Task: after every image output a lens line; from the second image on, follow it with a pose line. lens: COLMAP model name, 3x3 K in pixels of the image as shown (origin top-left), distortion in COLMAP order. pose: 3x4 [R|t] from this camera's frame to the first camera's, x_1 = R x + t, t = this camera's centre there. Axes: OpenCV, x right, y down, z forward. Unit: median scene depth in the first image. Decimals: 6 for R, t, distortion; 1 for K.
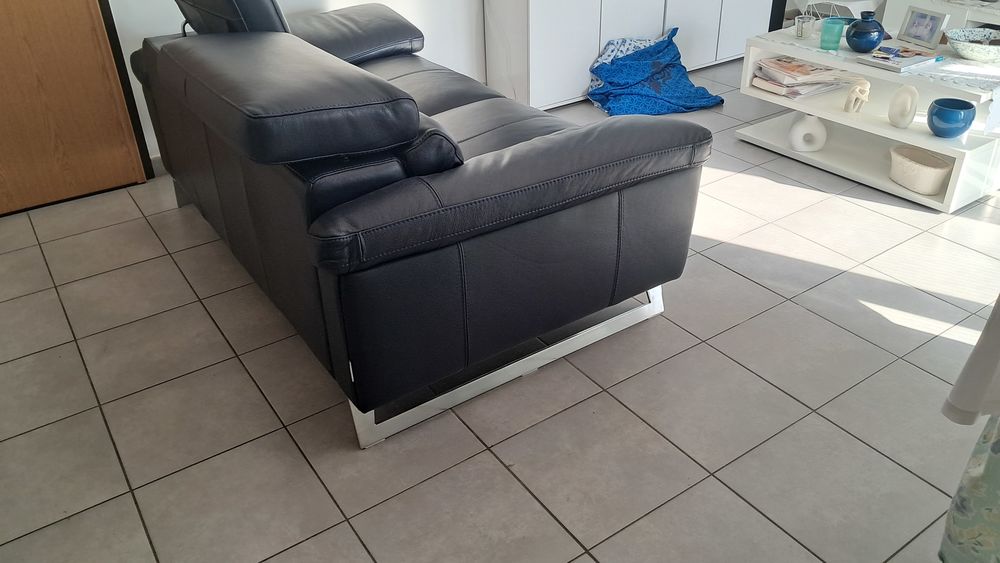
lens RADIAL K [[791.9, 0, 500.2], [0, 791.9, 282.5], [0, 0, 1]] dist [0.072008, -0.068489]
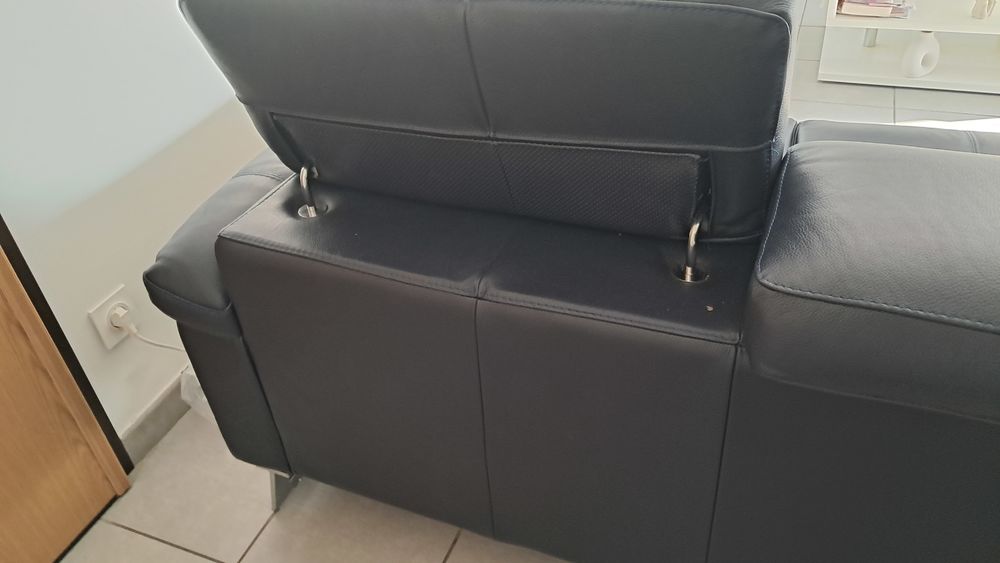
lens RADIAL K [[791.9, 0, 501.6], [0, 791.9, 279.0], [0, 0, 1]] dist [0.072008, -0.068489]
pose [[0.820327, -0.372499, 0.433945, -0.430860], [0.337317, 0.927893, 0.158845, -0.250905], [-0.461824, 0.016072, 0.886826, 0.460218]]
